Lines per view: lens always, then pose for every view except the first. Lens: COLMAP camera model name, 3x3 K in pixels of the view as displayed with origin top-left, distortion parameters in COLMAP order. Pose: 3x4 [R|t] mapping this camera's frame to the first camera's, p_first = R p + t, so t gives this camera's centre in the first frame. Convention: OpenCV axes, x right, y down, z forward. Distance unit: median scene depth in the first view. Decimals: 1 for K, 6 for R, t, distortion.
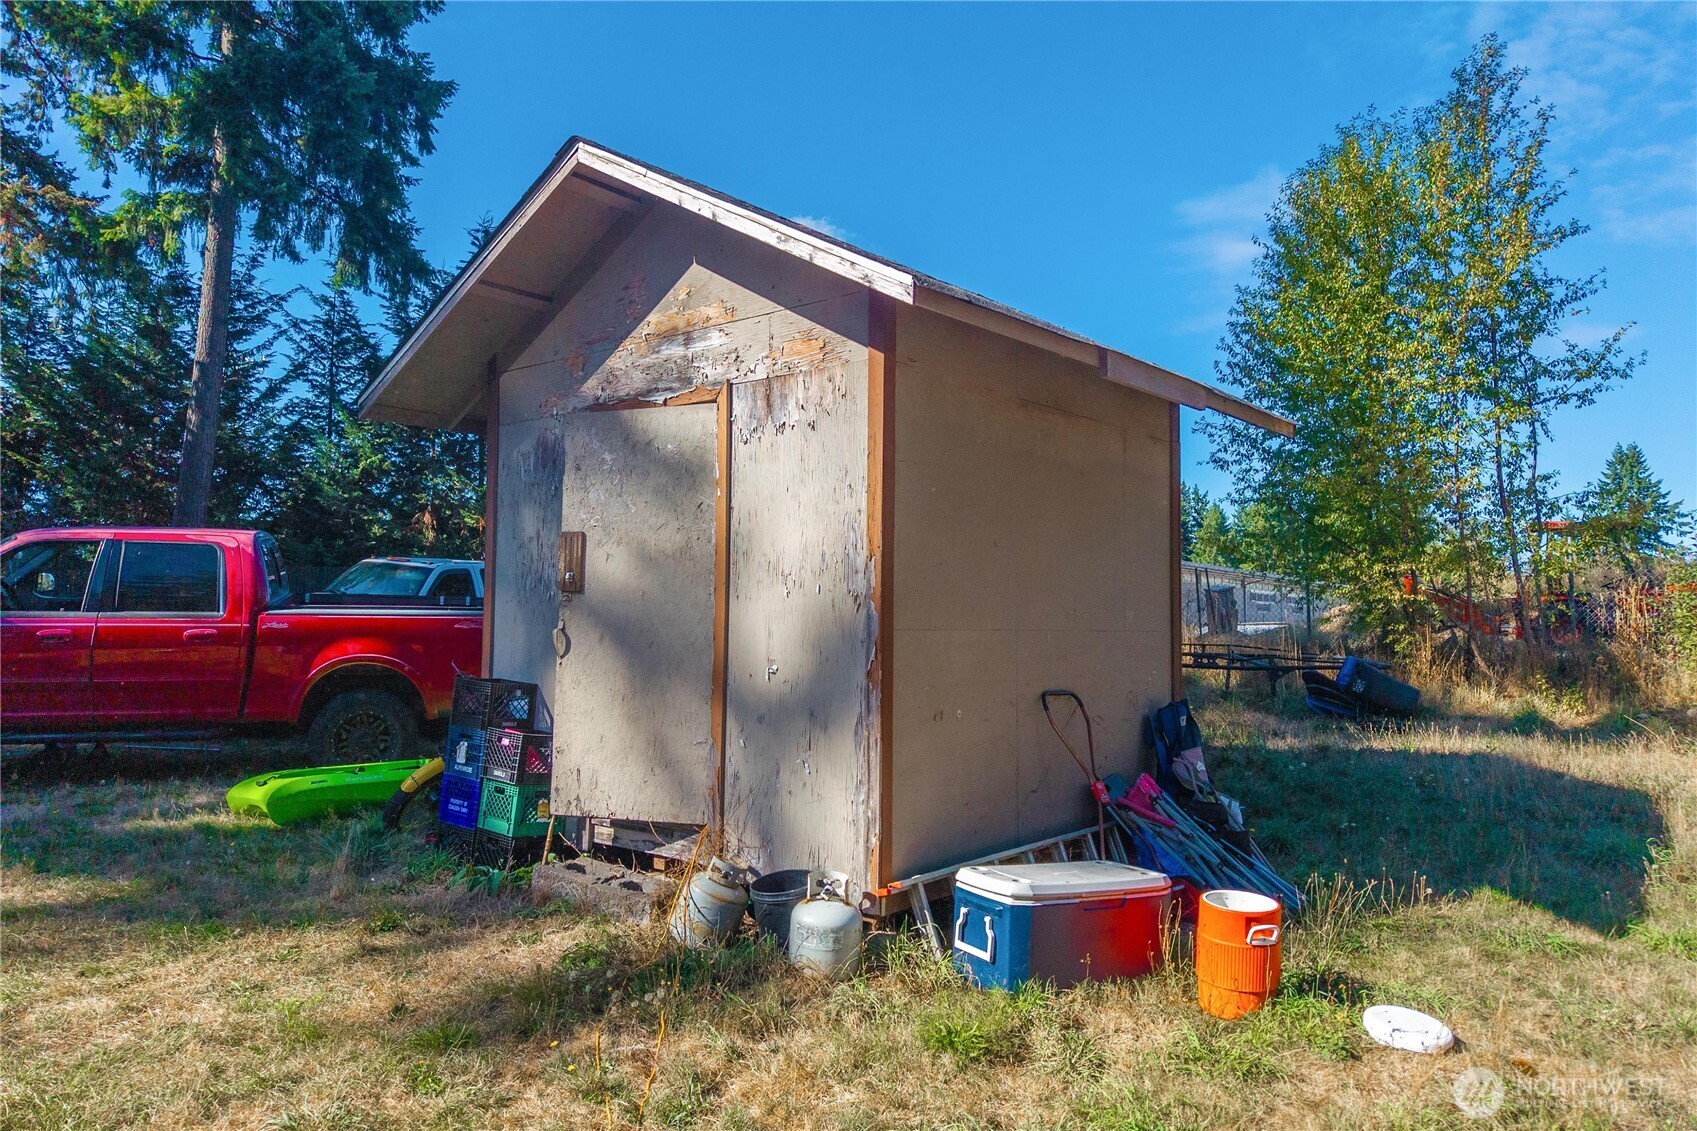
lens RADIAL K [[1125.2, 0, 845.0], [0, 1125.2, 577.2], [0, 0, 1]] dist [0.024416, -0.018006]
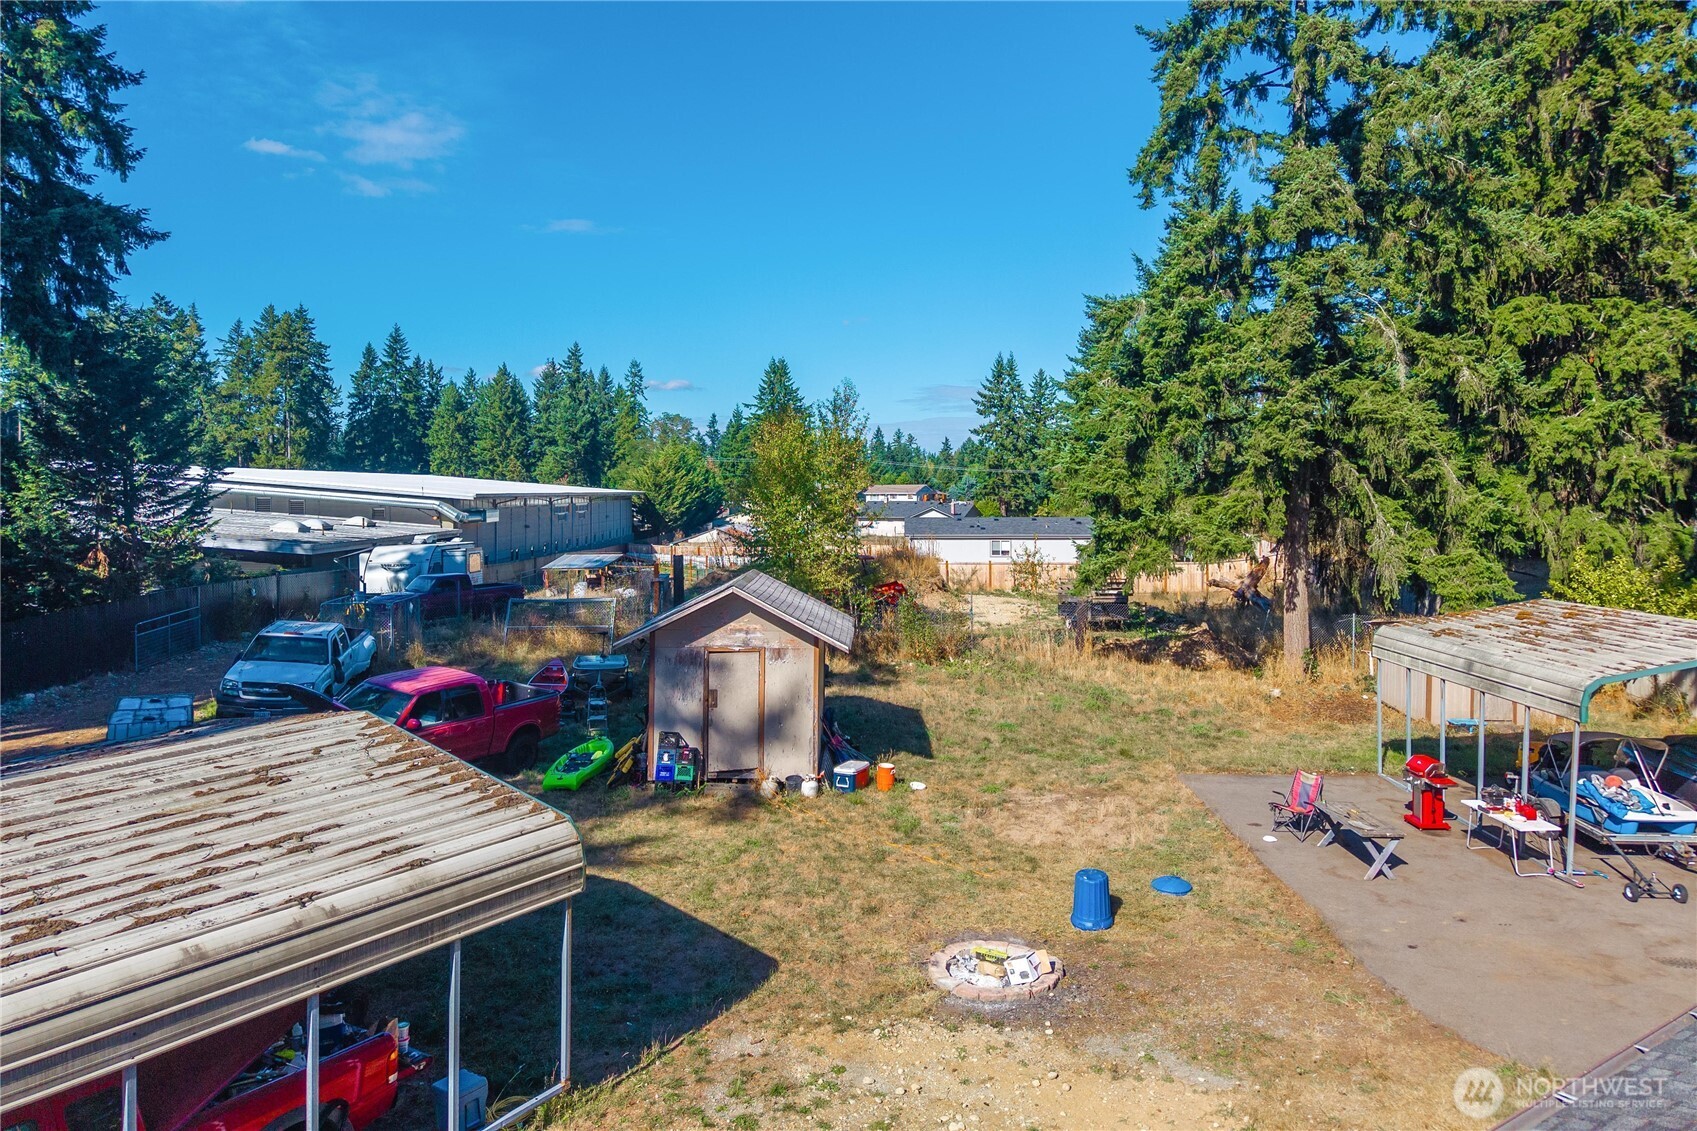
lens RADIAL K [[1125.2, 0, 860.0], [0, 1125.2, 494.4], [0, 0, 1]] dist [0.024416, -0.018006]
pose [[0.769288, -0.005808, 0.638876, -2.265893], [-0.030176, 0.998512, 0.045413, -0.874638], [-0.638189, -0.054214, 0.767968, -2.053103]]
